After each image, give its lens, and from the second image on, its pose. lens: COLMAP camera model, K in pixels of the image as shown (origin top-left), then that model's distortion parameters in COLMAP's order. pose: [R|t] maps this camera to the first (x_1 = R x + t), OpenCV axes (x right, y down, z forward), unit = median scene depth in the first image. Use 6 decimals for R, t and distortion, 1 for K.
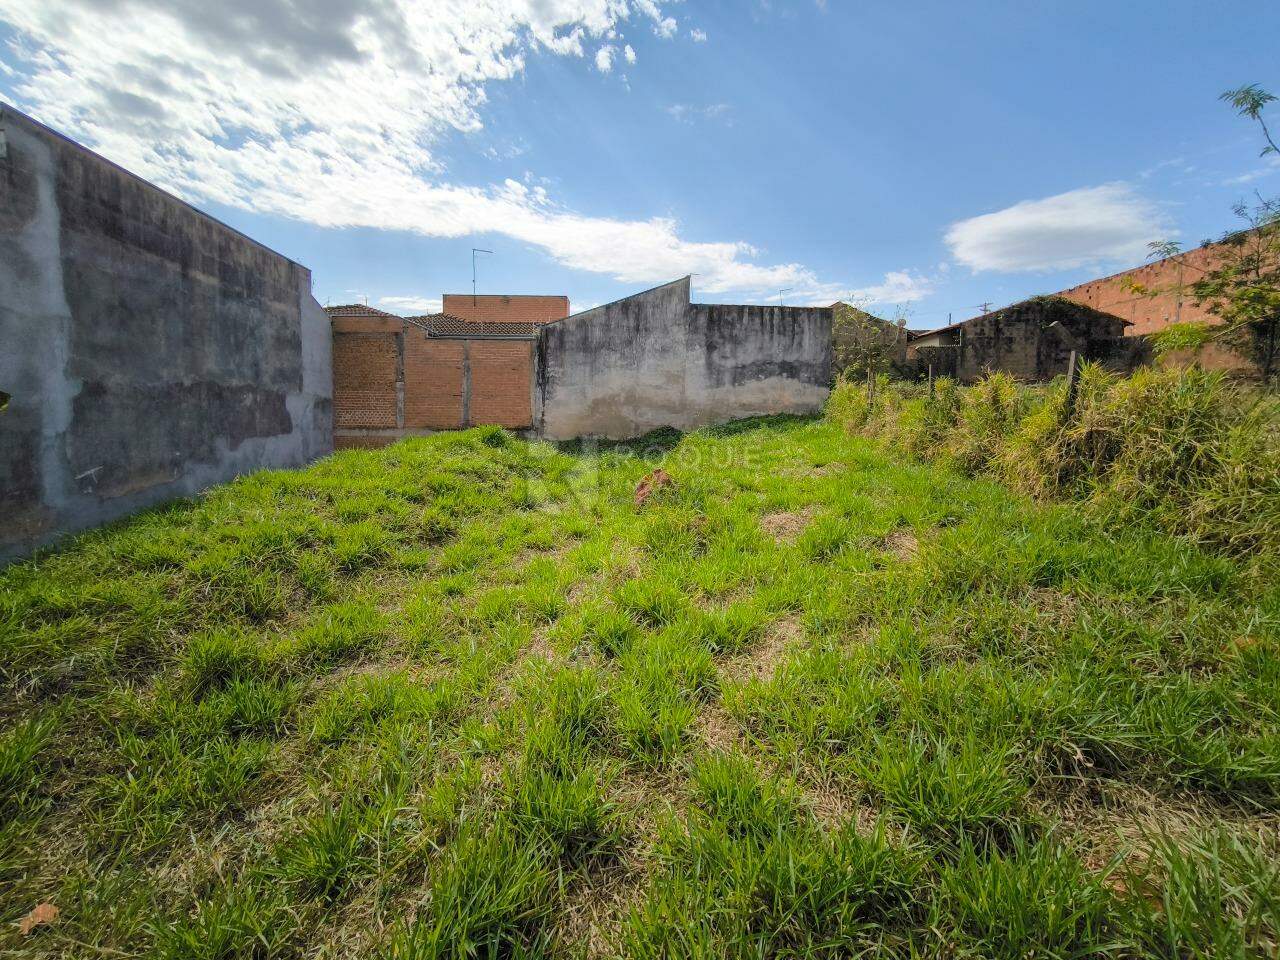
lens RADIAL K [[1017.4, 0, 636.0], [0, 1017.4, 480.7], [0, 0, 1]] dist [-0.027285, -0.003136]
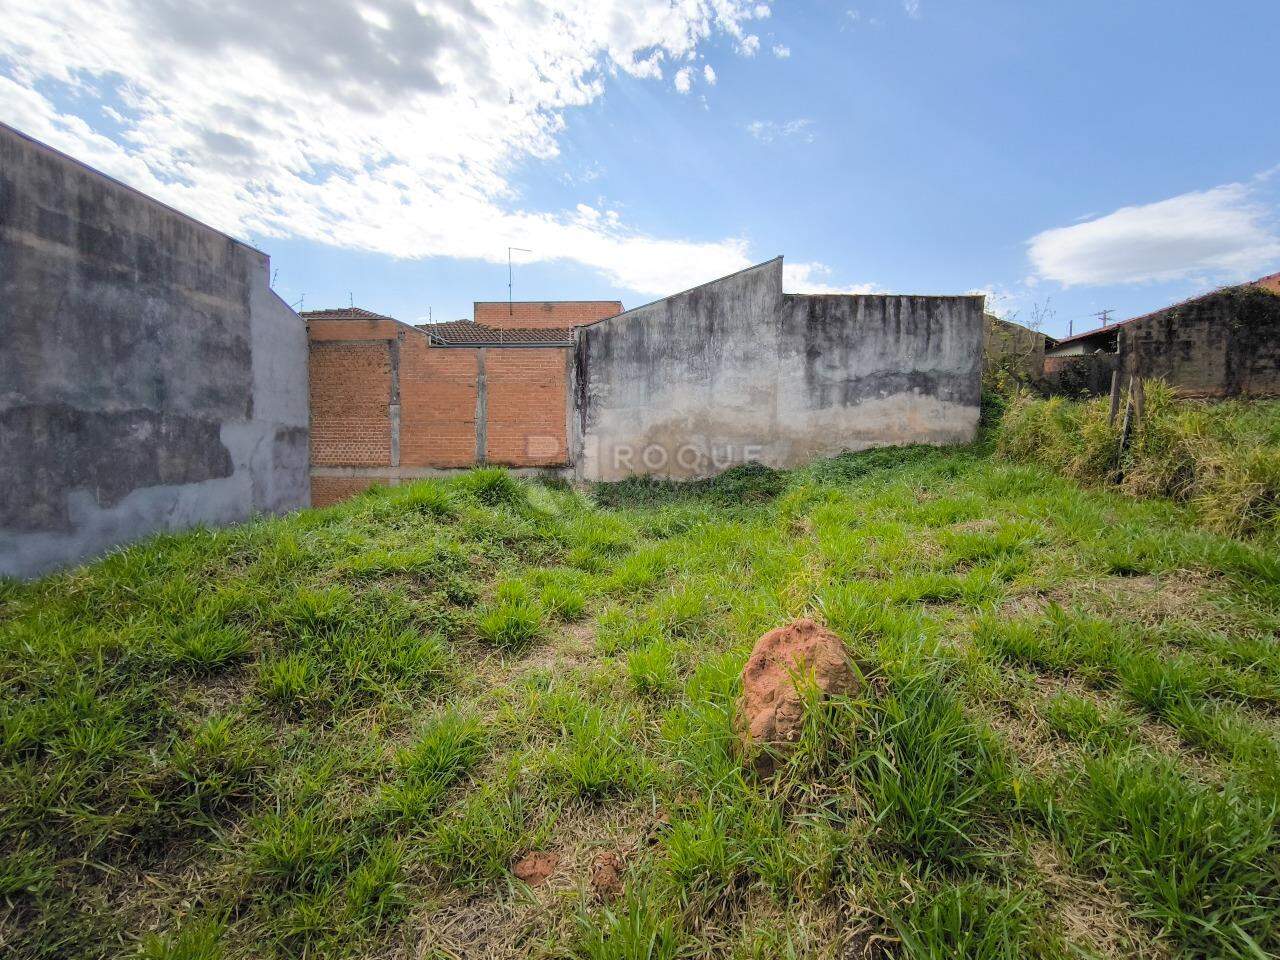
lens RADIAL K [[841.8, 0, 641.4], [0, 841.8, 472.2], [0, 0, 1]] dist [0.003590, 0.003800]
pose [[0.996734, -0.002910, -0.080700, 0.000268], [0.001298, 0.999799, -0.020027, -0.034497], [0.080742, 0.019857, 0.996537, 0.393384]]
